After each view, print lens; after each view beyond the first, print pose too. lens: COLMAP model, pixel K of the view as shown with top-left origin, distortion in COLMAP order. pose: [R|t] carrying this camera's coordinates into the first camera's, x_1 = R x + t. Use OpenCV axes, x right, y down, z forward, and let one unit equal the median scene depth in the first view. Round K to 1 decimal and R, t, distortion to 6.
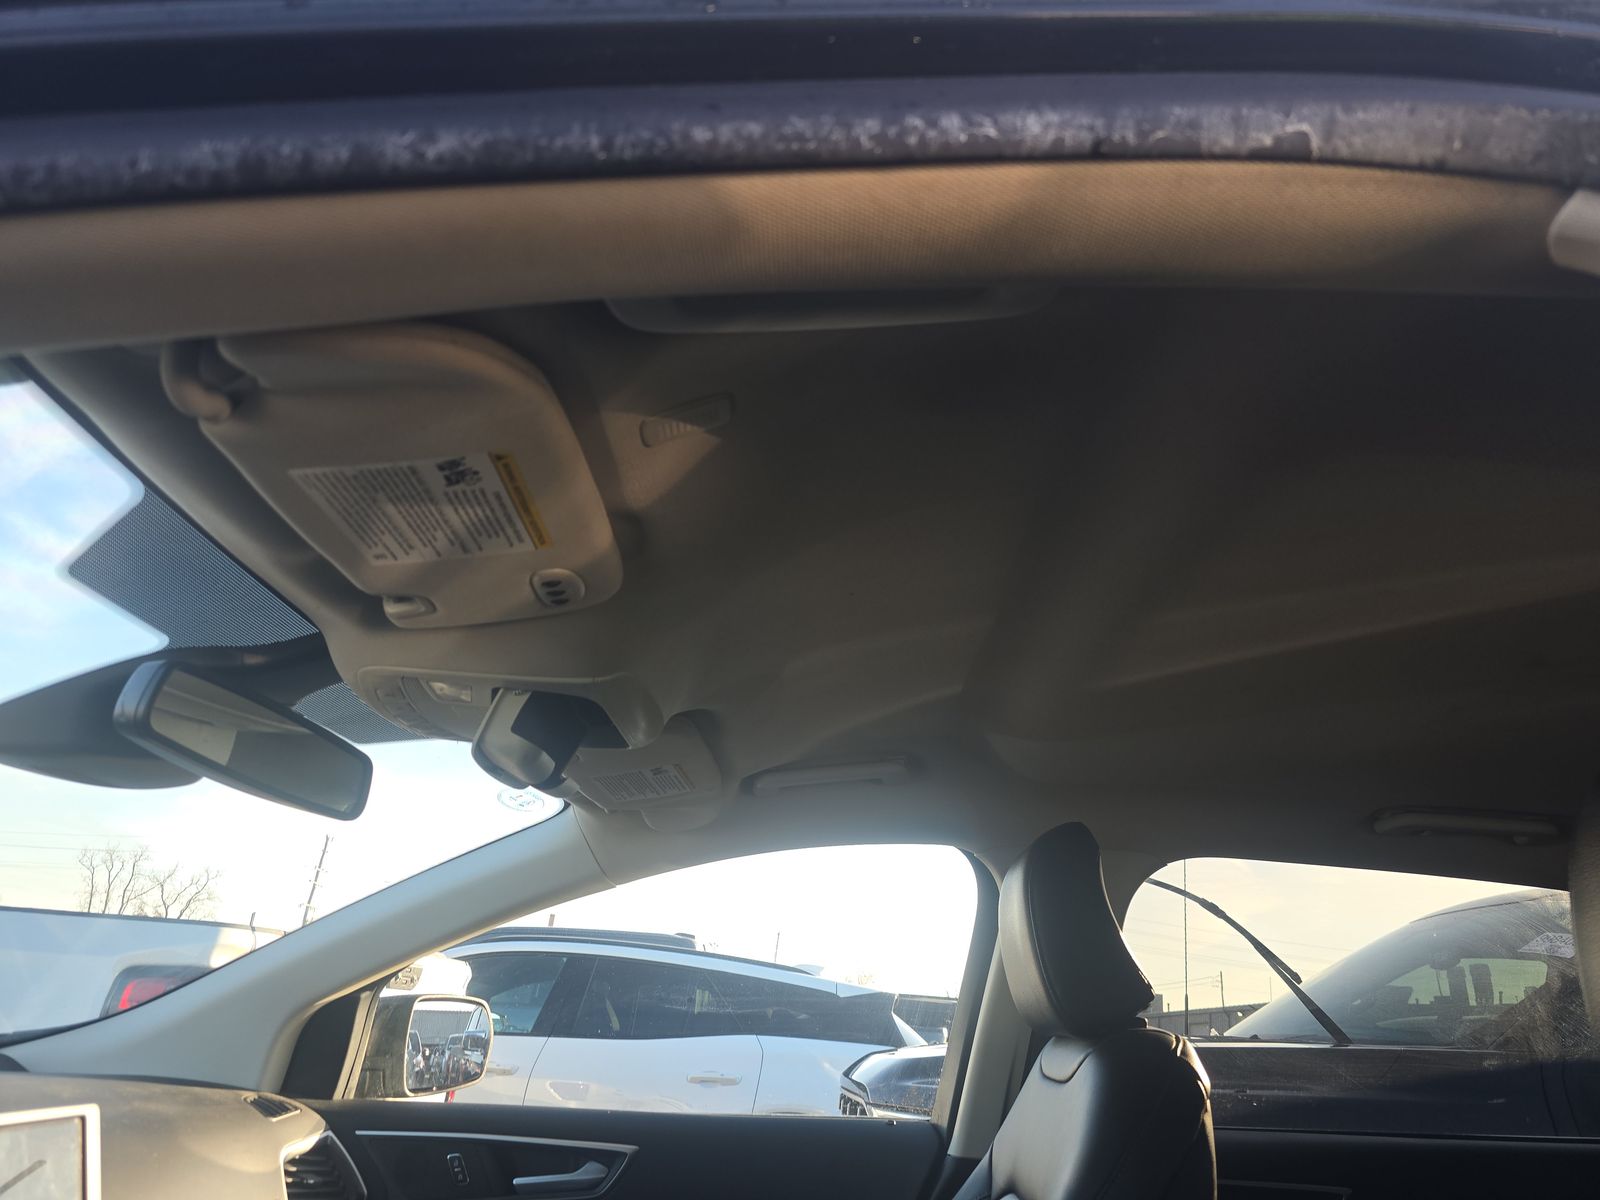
lens RADIAL K [[1067.7, 0, 800.6], [0, 1067.7, 601.7], [0, 0, 1]] dist [0.008393, -0.004451]
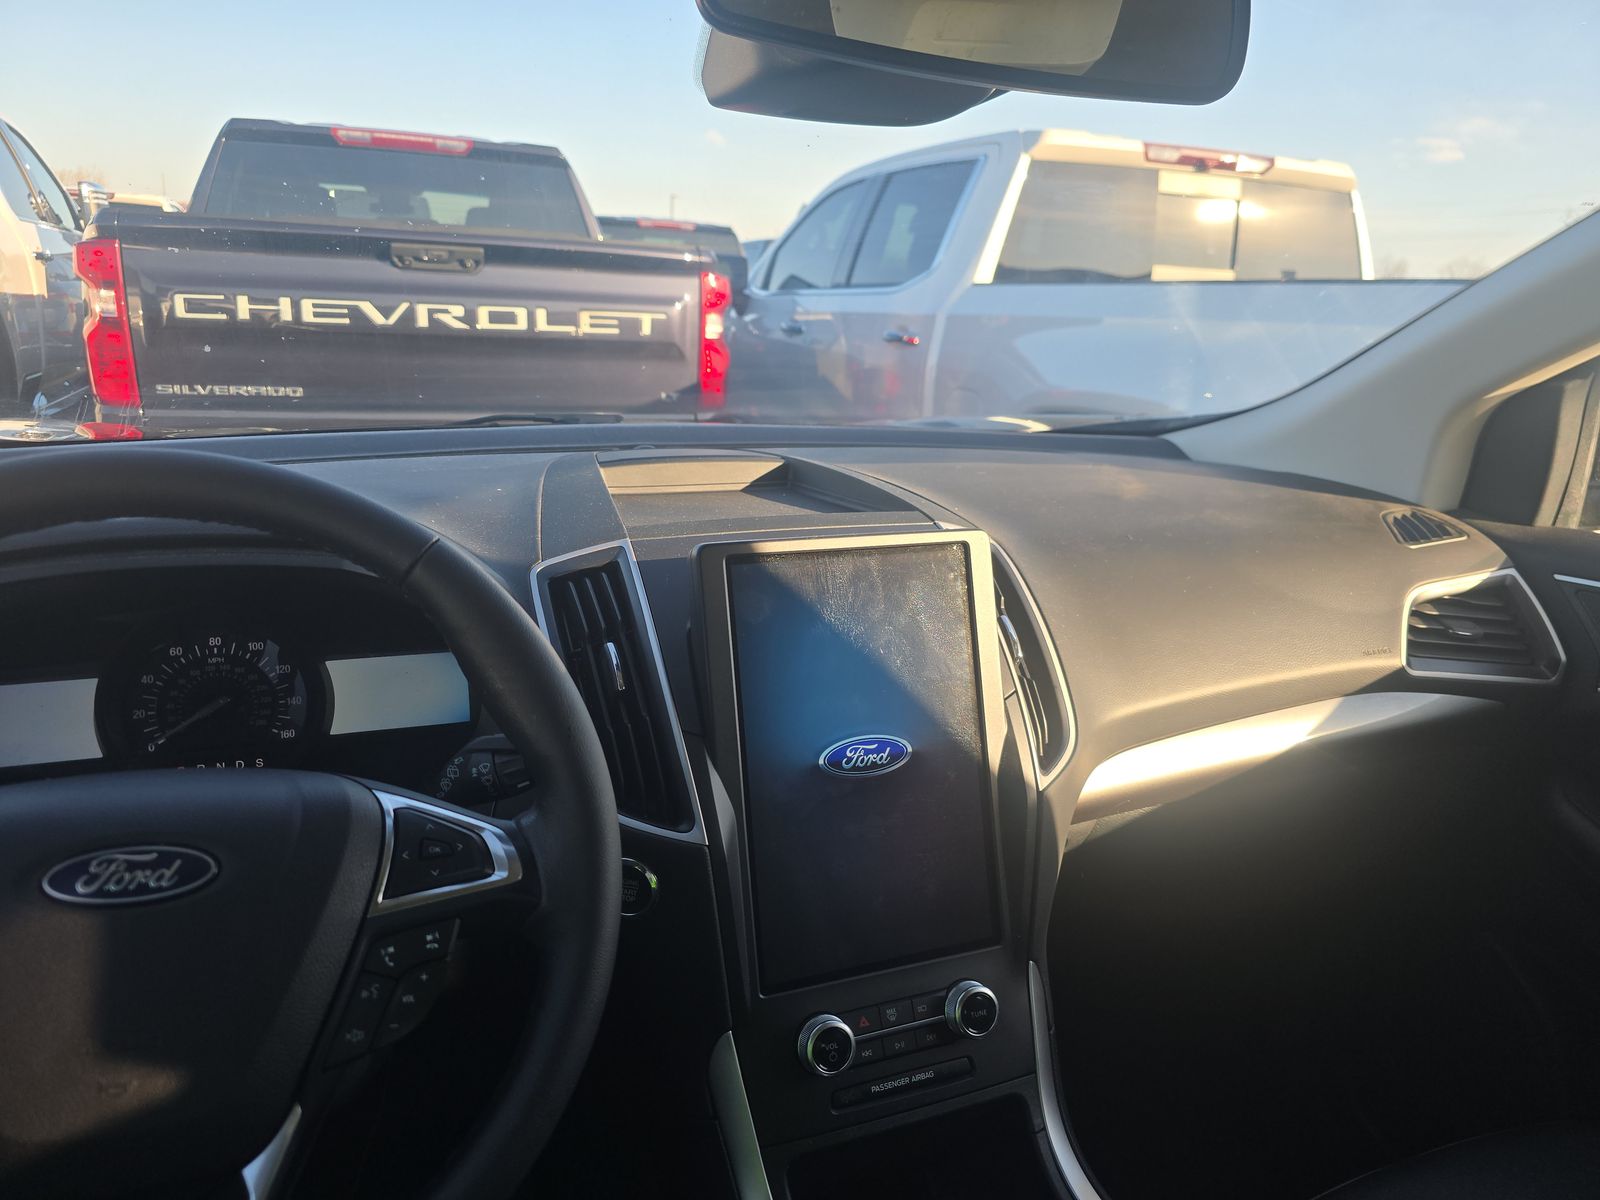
lens RADIAL K [[1067.7, 0, 811.0], [0, 1067.7, 599.0], [0, 0, 1]] dist [0.008393, -0.004451]
pose [[0.358604, 0.196189, -0.912641, 0.040165], [0.339581, 0.883265, 0.323306, 0.129229], [0.869533, -0.425854, 0.250120, 0.417890]]
